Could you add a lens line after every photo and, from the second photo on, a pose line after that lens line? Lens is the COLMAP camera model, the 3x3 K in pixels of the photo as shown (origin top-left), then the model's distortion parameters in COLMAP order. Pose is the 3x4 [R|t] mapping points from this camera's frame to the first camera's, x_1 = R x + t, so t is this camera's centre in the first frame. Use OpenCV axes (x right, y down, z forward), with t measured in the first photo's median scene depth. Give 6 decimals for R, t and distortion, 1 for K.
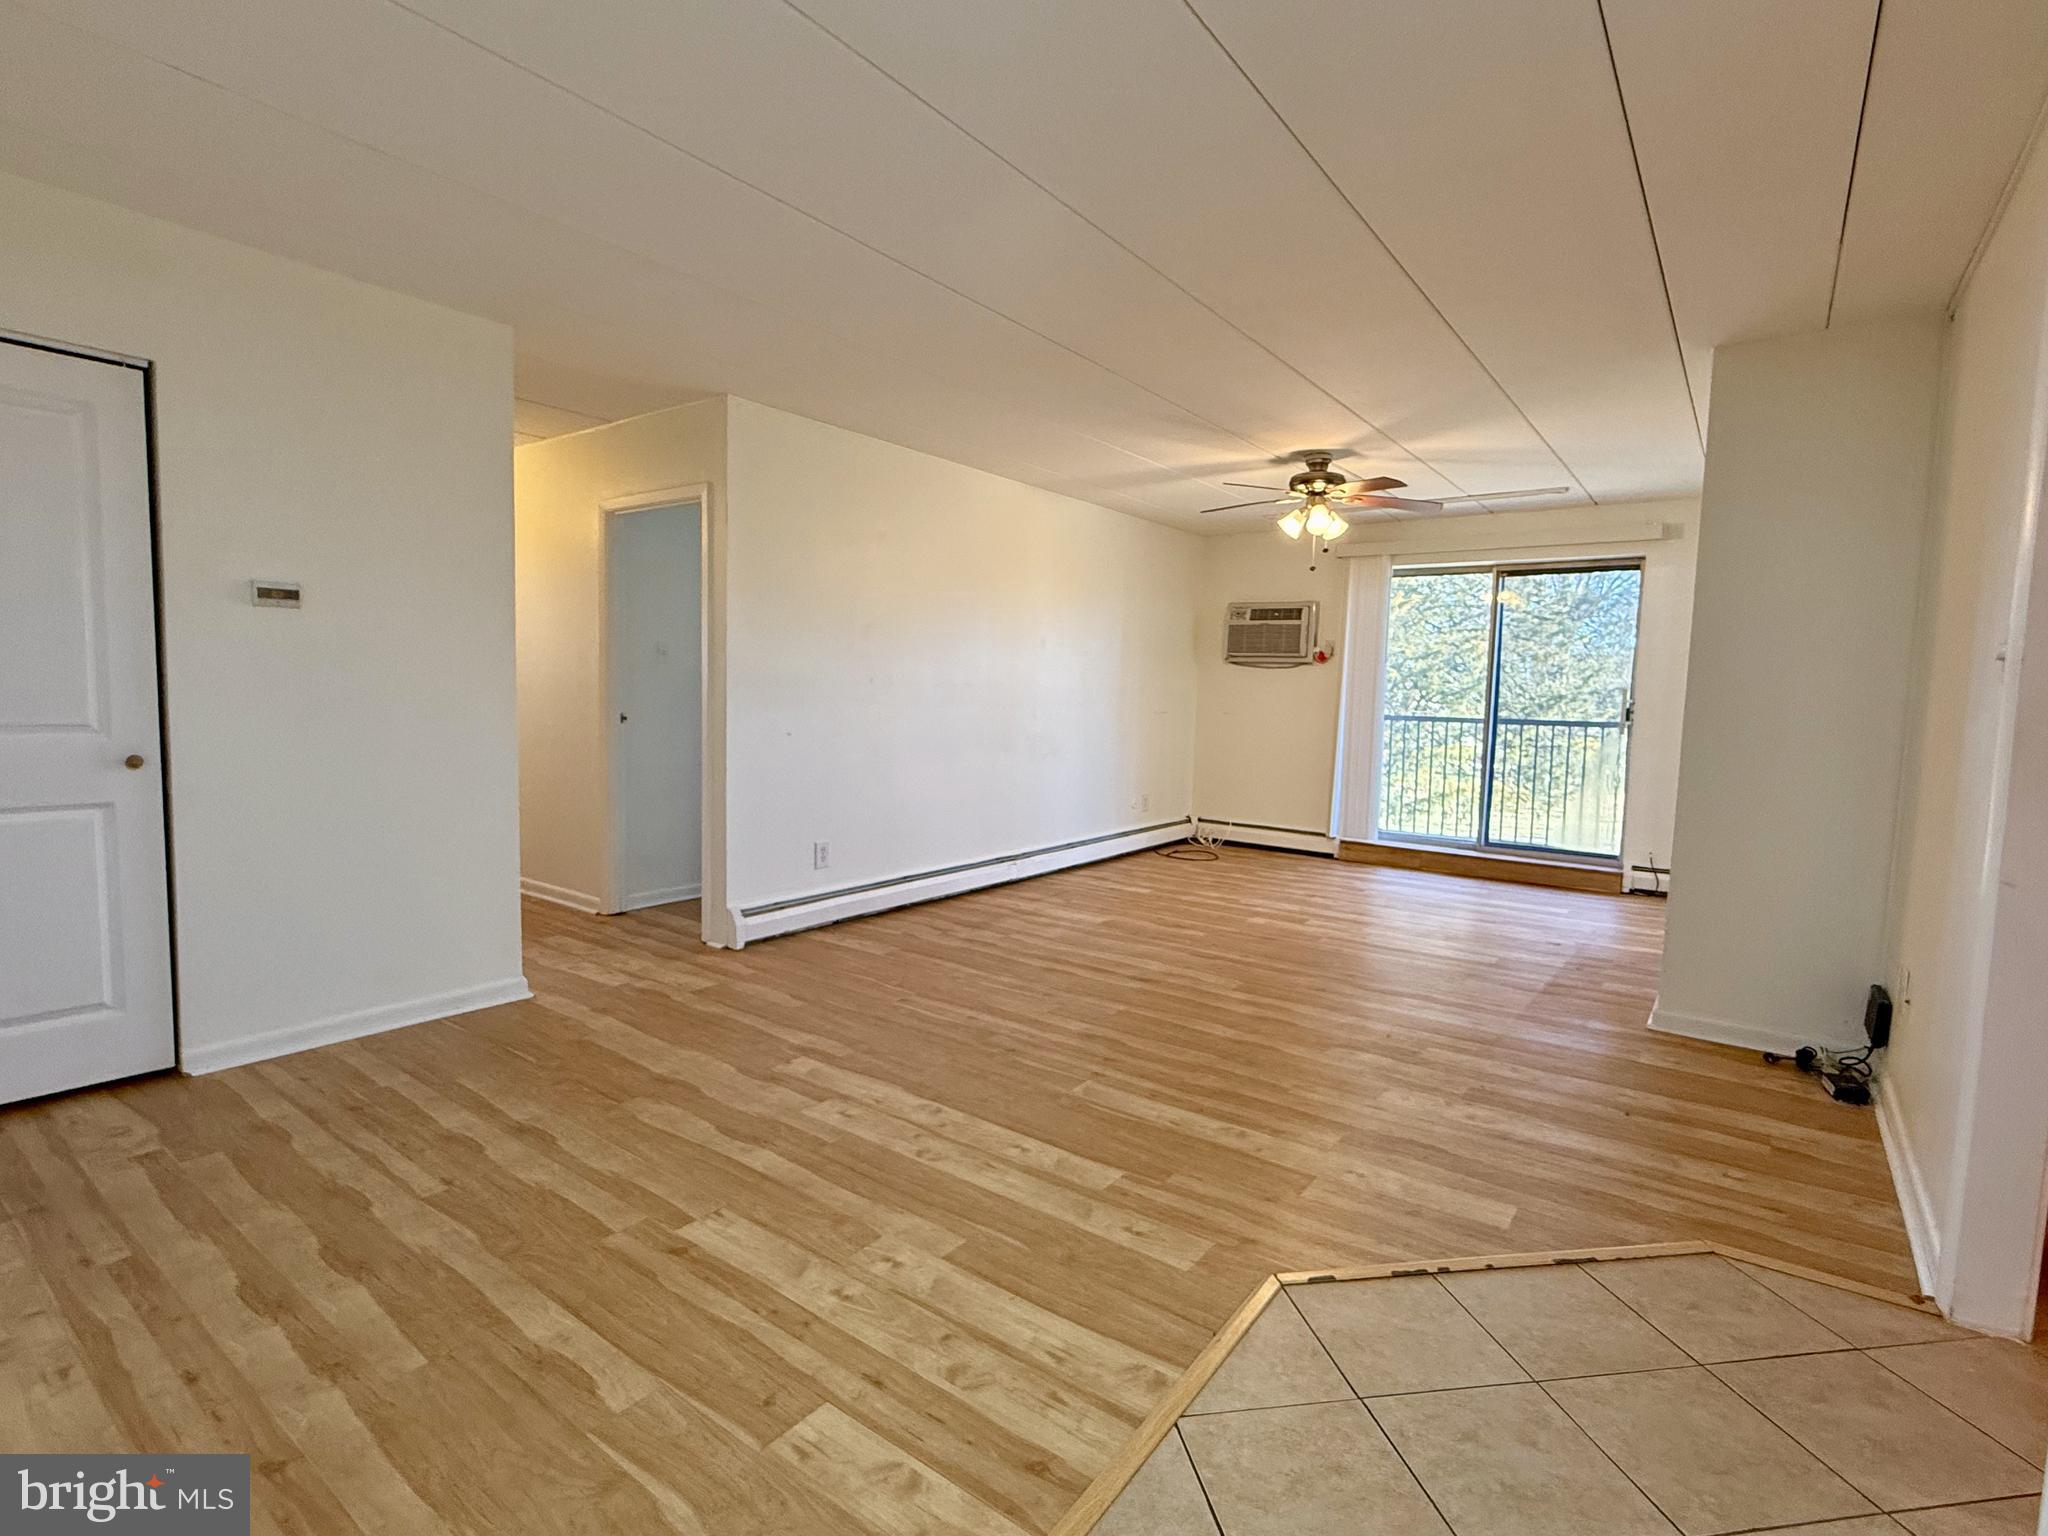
lens RADIAL K [[1040.0, 0, 1018.8], [0, 1040.0, 769.5], [0, 0, 1]] dist [-0.001065, 0.000838]
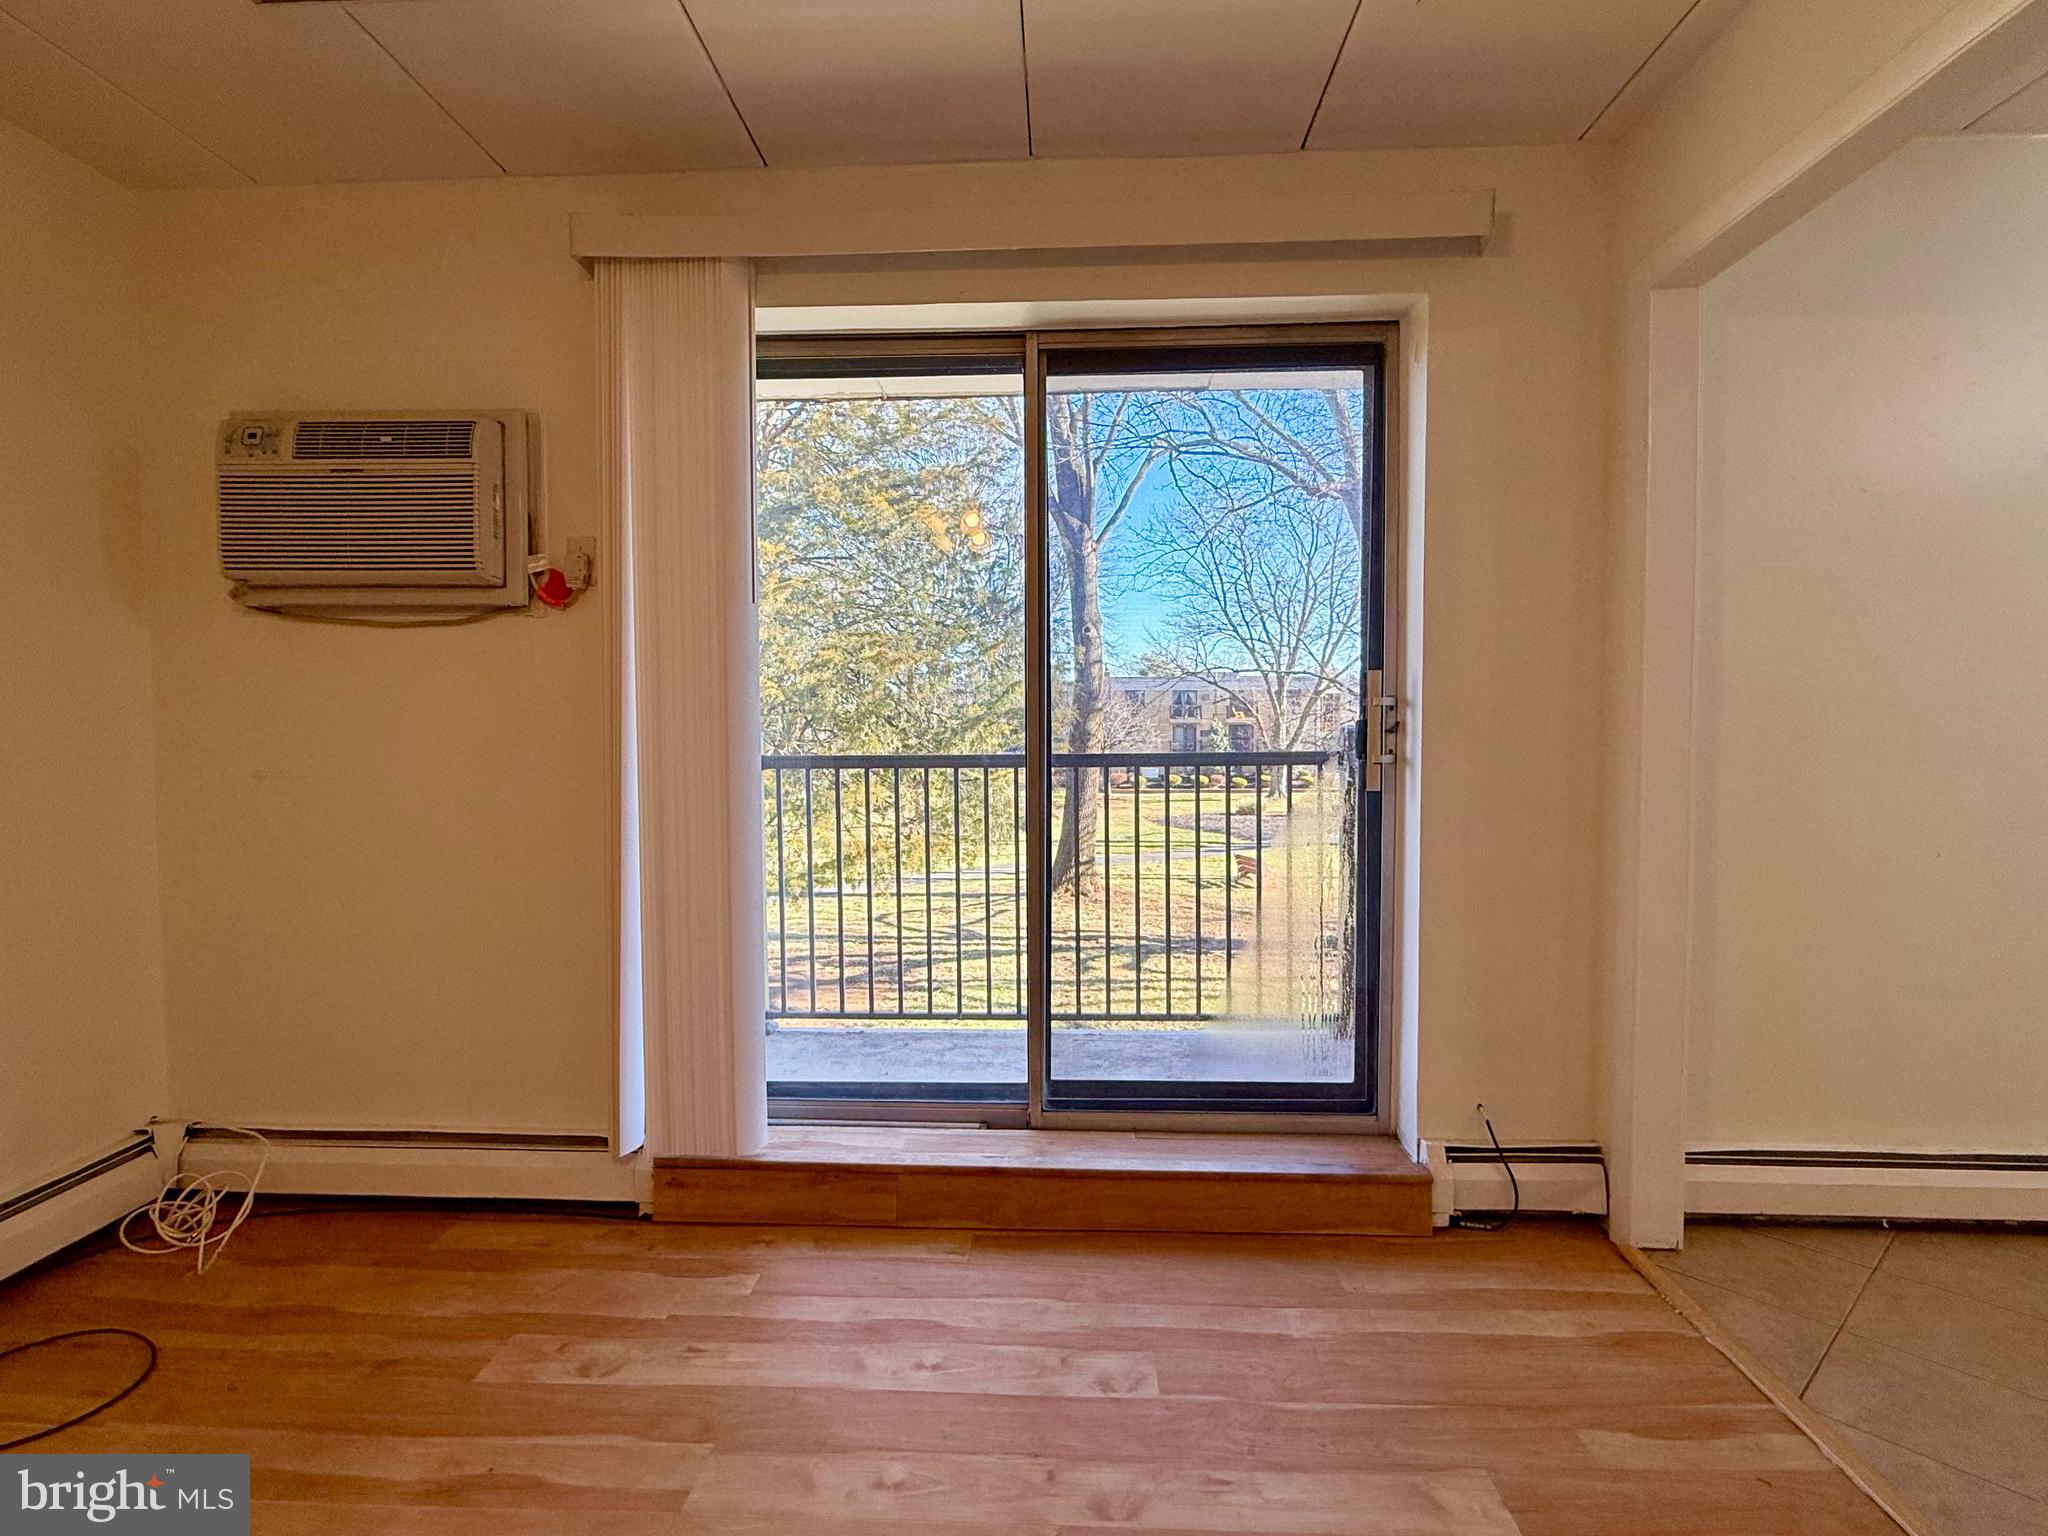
lens RADIAL K [[1040.0, 0, 1018.8], [0, 1040.0, 769.5], [0, 0, 1]] dist [-0.001065, 0.000838]
pose [[0.836331, -0.052054, 0.545748, 0.234013], [0.070342, 0.997443, -0.012658, -0.039683], [-0.543693, 0.048975, 0.837854, 0.663647]]
